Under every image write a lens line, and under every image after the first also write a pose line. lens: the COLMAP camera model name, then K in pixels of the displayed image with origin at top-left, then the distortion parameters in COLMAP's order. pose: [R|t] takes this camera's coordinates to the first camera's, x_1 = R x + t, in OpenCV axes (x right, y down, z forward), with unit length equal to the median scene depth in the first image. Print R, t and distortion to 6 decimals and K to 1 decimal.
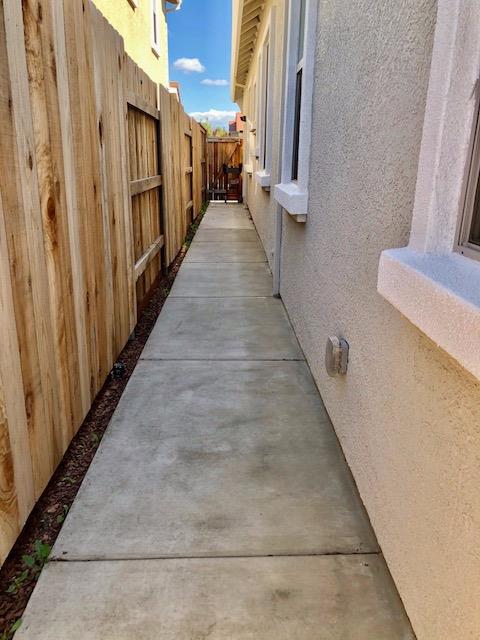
lens RADIAL K [[524.5, 0, 237.0], [0, 524.5, 319.5], [0, 0, 1]] dist [0.051468, -0.079079]
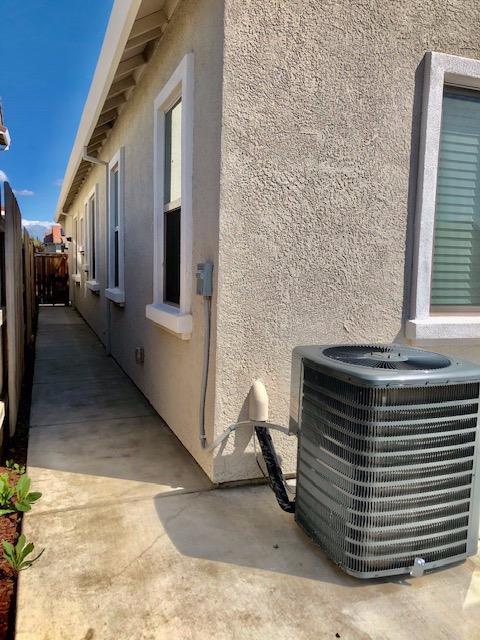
lens RADIAL K [[524.5, 0, 237.0], [0, 524.5, 319.5], [0, 0, 1]] dist [0.051468, -0.079079]
pose [[0.943406, -0.024617, 0.330725, -0.059919], [0.089142, 0.979364, -0.181382, 0.124807], [-0.319435, 0.200598, 0.926133, -0.463287]]
